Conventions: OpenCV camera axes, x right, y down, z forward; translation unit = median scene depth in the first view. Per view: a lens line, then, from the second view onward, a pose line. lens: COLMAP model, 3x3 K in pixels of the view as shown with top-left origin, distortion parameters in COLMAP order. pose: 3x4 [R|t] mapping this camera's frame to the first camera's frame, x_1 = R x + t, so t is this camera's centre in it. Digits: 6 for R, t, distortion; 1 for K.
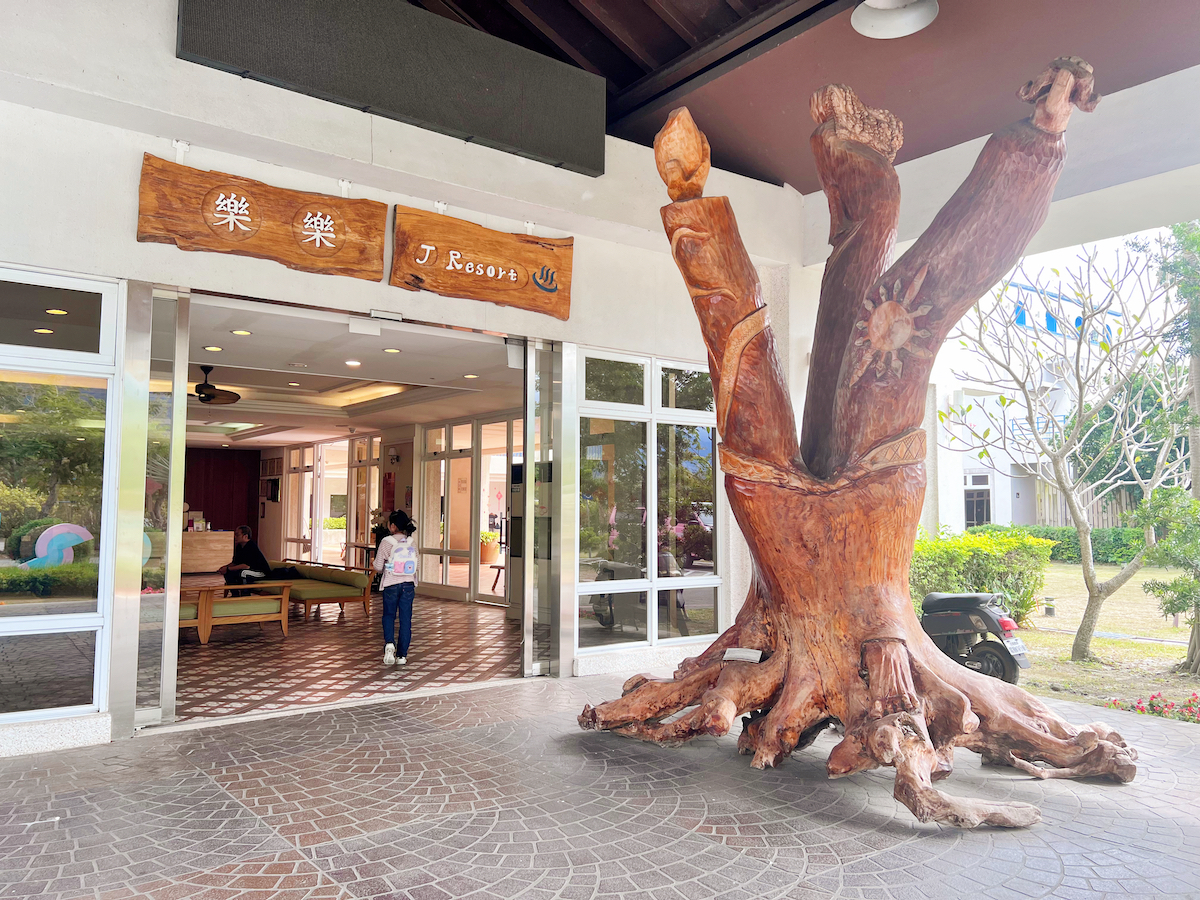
lens RADIAL K [[921.6, 0, 569.2], [0, 921.6, 446.9], [0, 0, 1]] dist [0.007613, -0.056190]
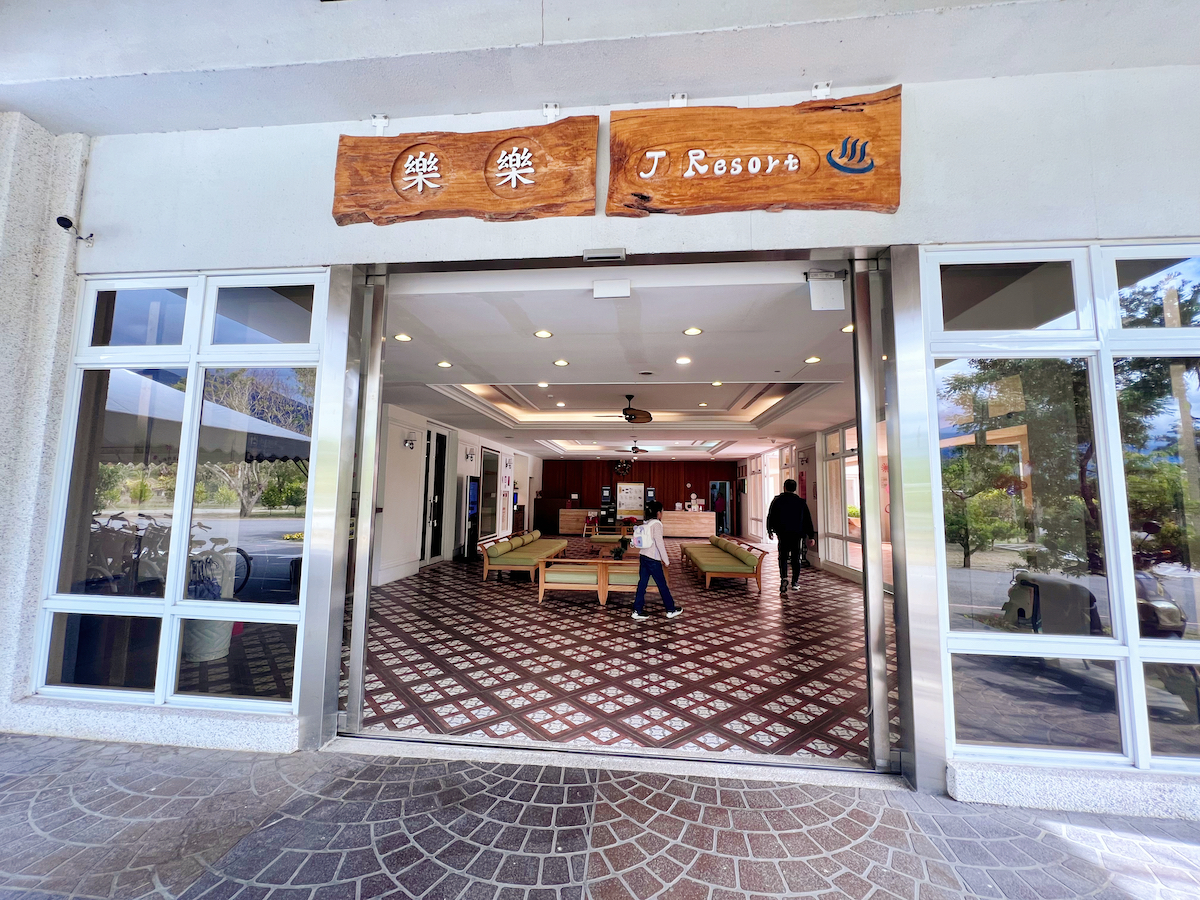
lens RADIAL K [[474.9, 0, 597.1], [0, 474.9, 446.1], [0, 0, 1]] dist [0.001851, 0.000454]
pose [[0.758985, -0.059460, -0.648387, 0.049384], [0.032875, 0.998051, -0.053044, 0.041805], [0.650277, 0.018944, 0.759461, 0.685727]]
